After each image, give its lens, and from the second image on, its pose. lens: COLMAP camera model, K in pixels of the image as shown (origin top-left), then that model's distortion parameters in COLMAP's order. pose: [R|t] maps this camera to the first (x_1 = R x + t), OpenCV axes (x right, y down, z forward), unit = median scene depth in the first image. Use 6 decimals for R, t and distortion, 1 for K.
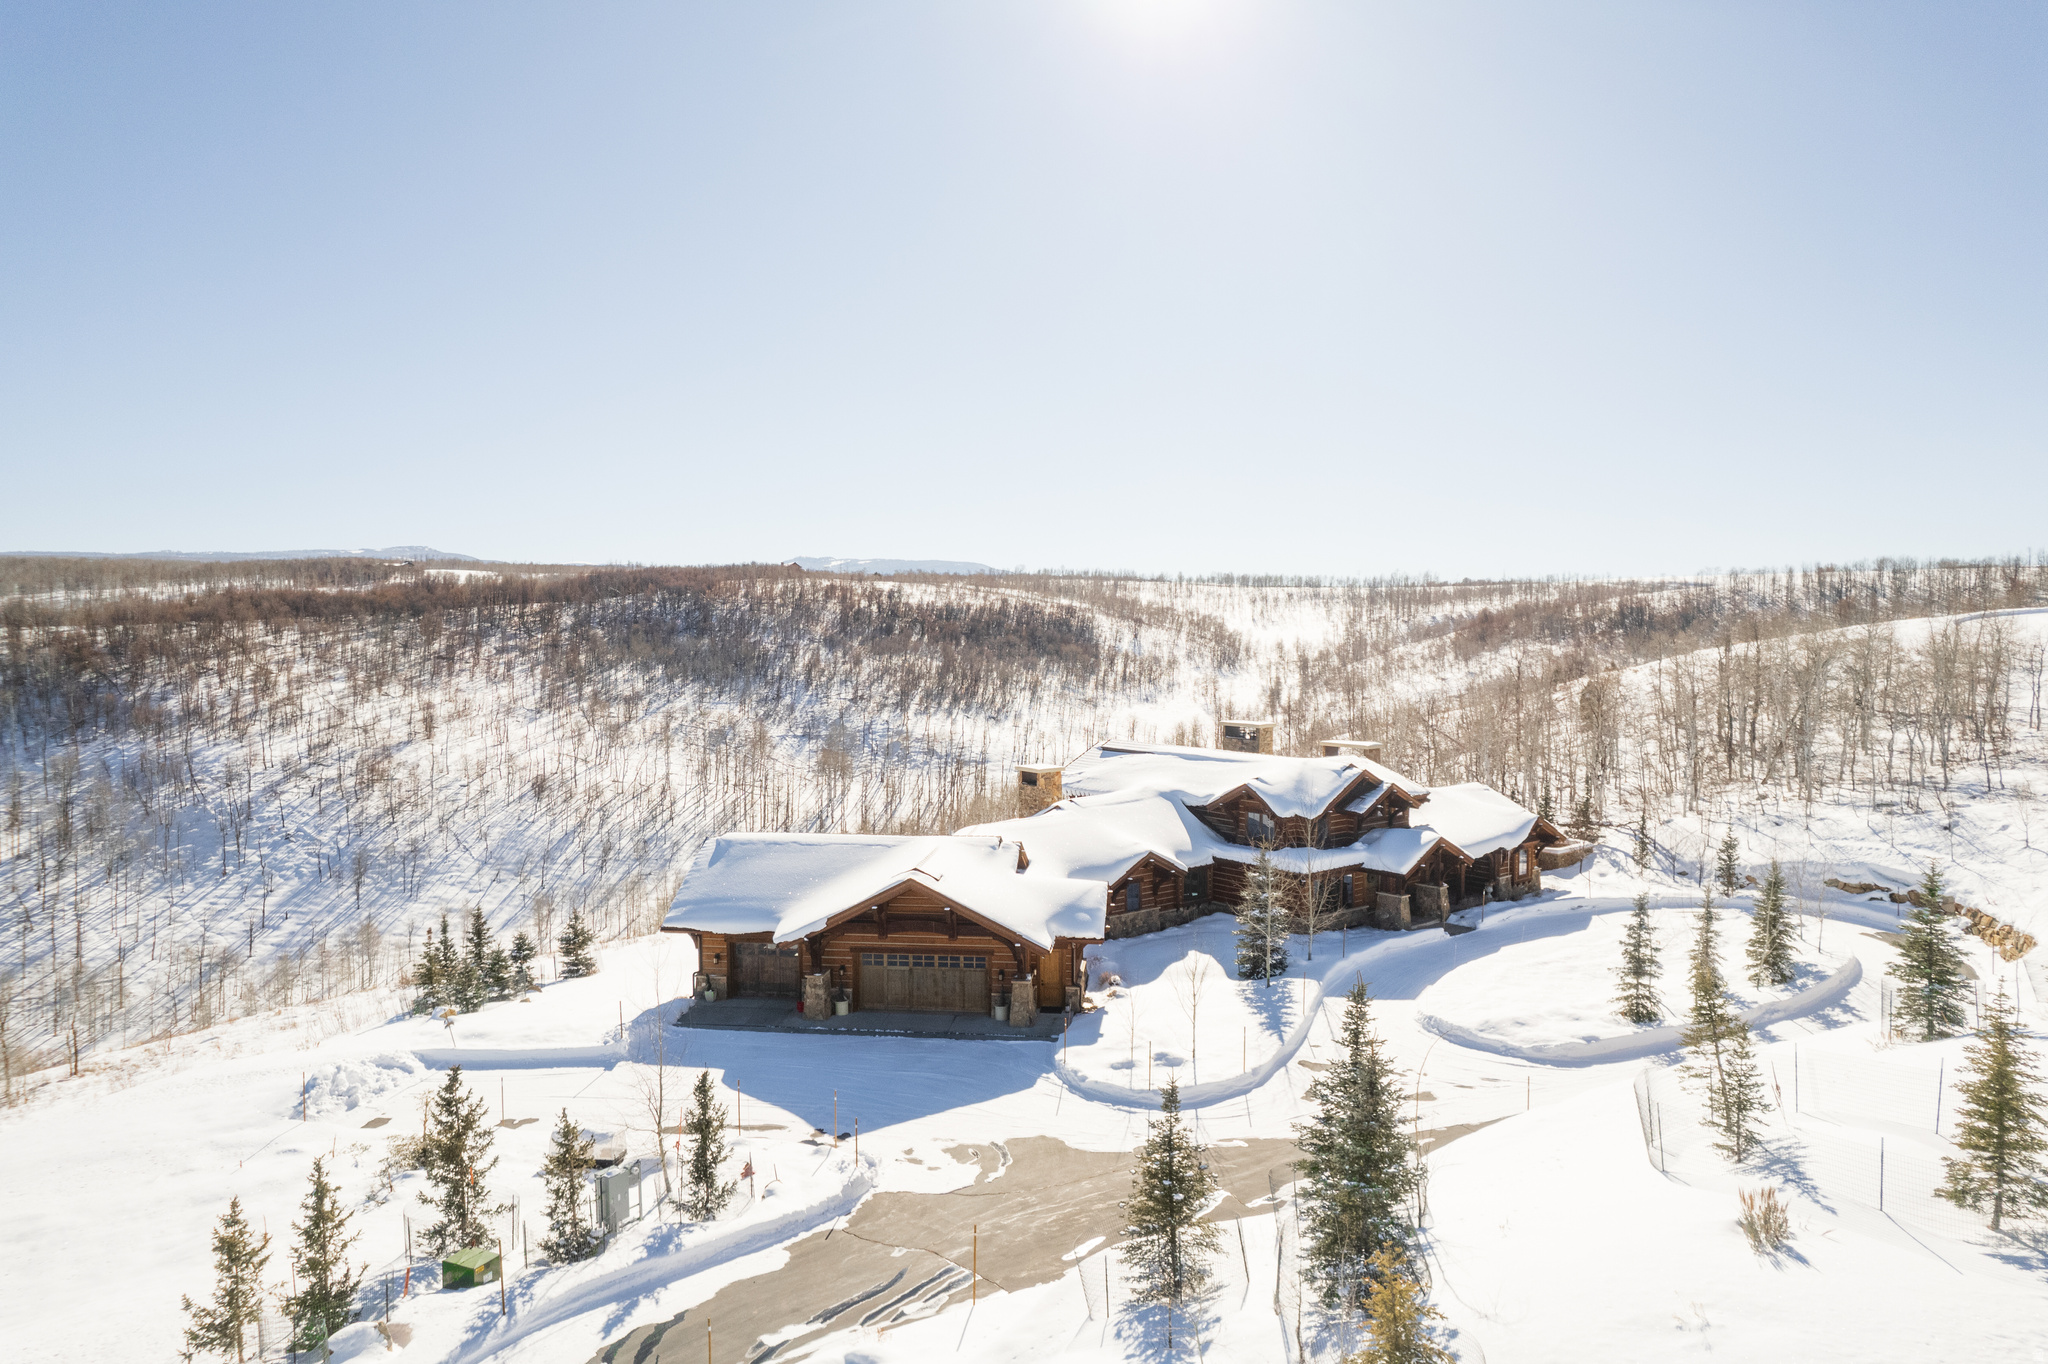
lens RADIAL K [[1315.0, 0, 1024.0], [0, 1315.0, 687.0], [0, 0, 1]] dist [-0.075900, 0.065067]
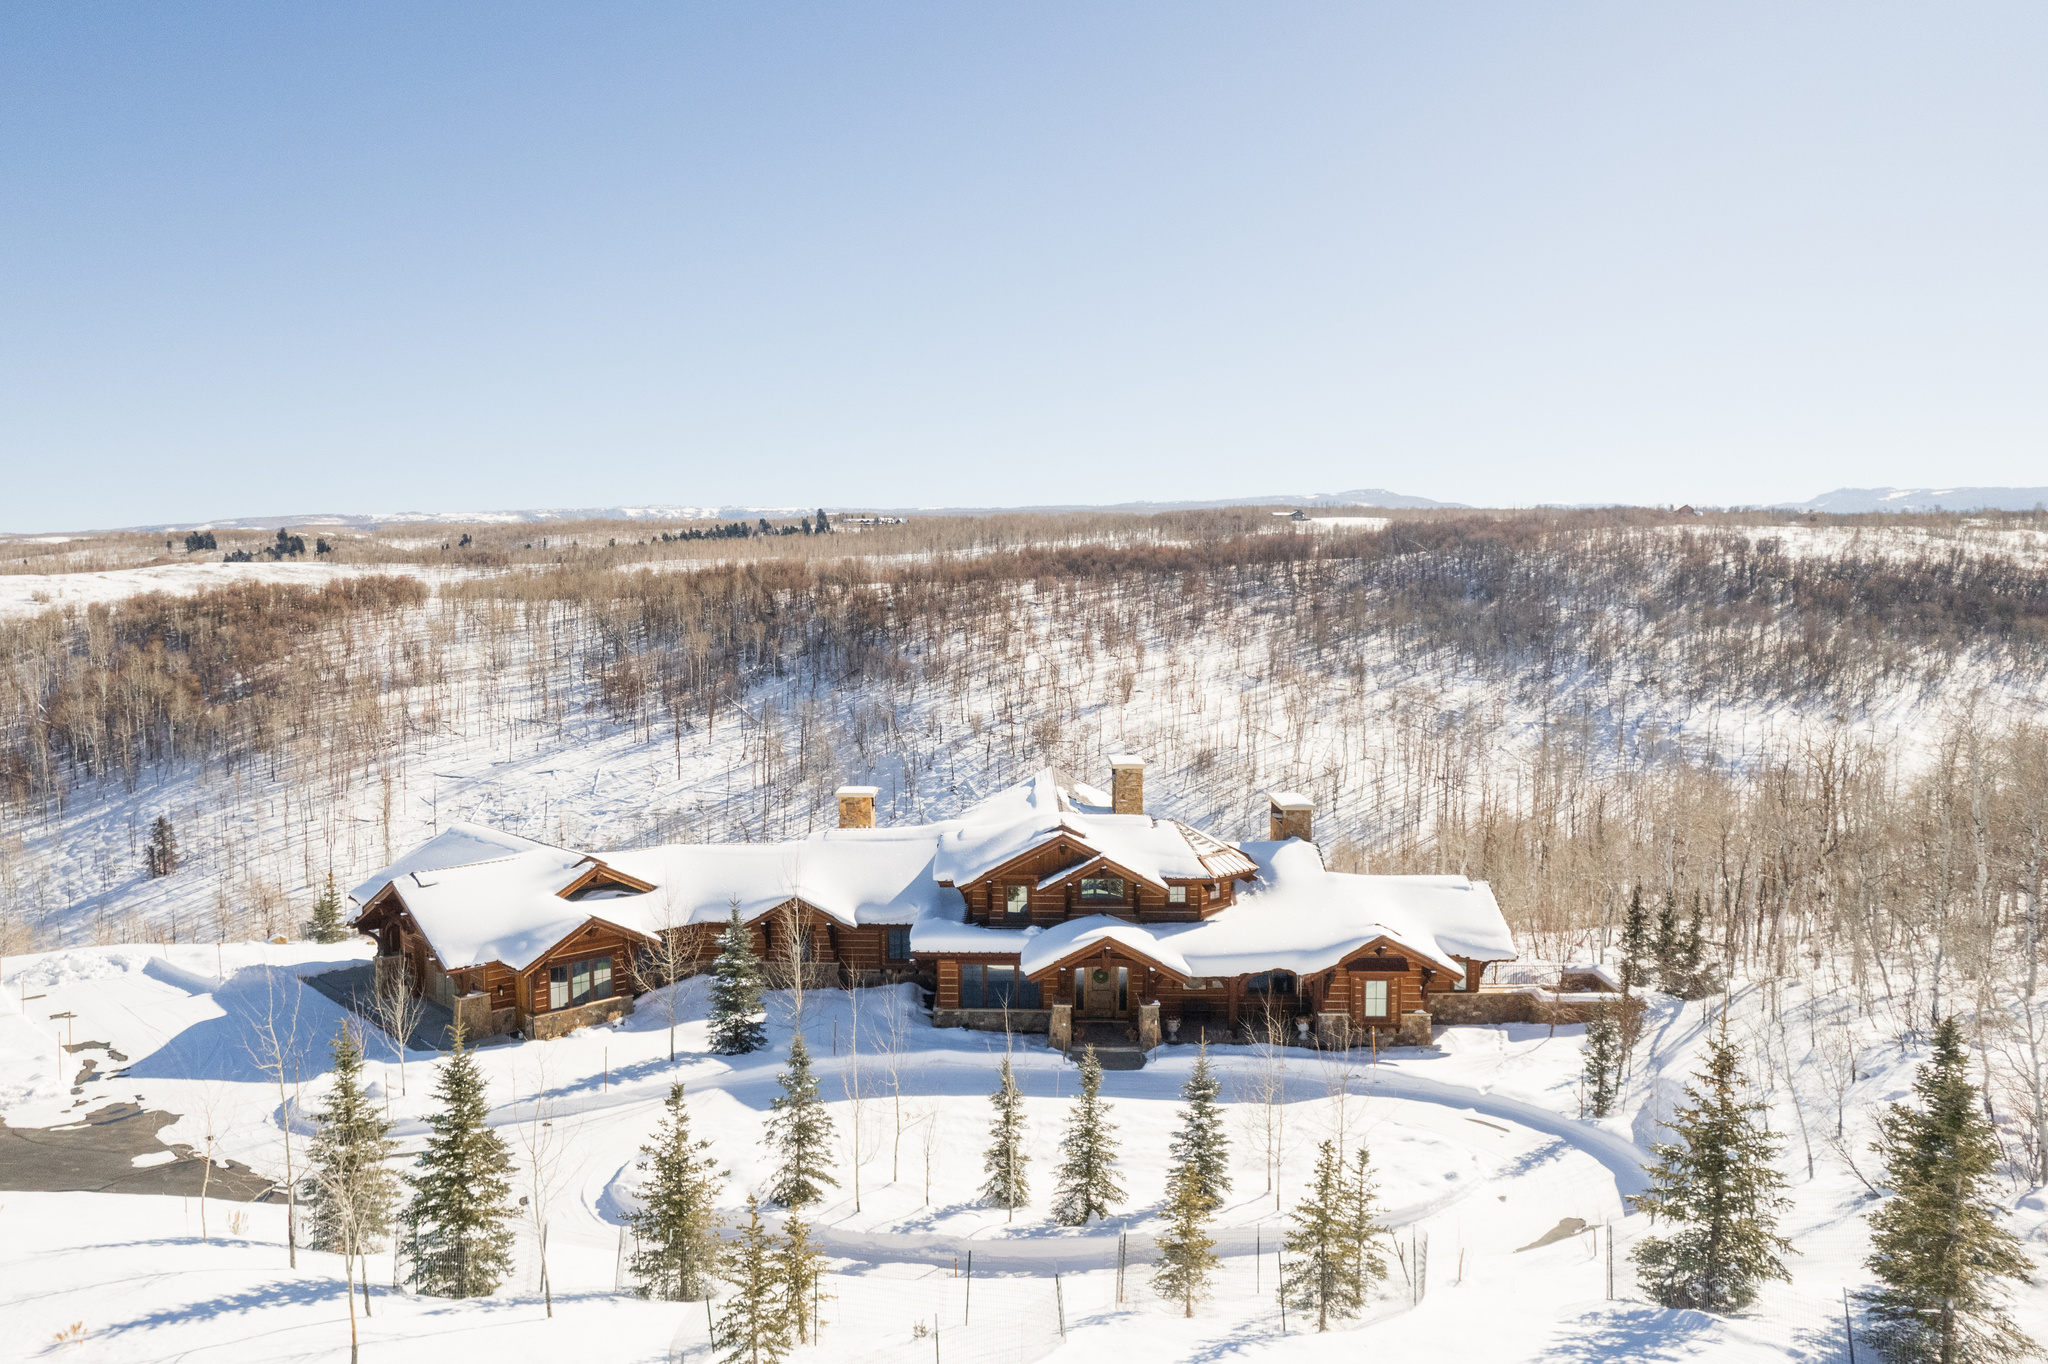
lens RADIAL K [[1488.0, 0, 931.1], [0, 1488.0, 676.1], [0, 0, 1]] dist [-0.069432, 0.048935]
pose [[0.745235, 0.046348, -0.665189, 0.219391], [-0.032485, 0.998920, 0.033207, -0.016067], [0.666010, -0.003139, 0.745936, 0.082682]]
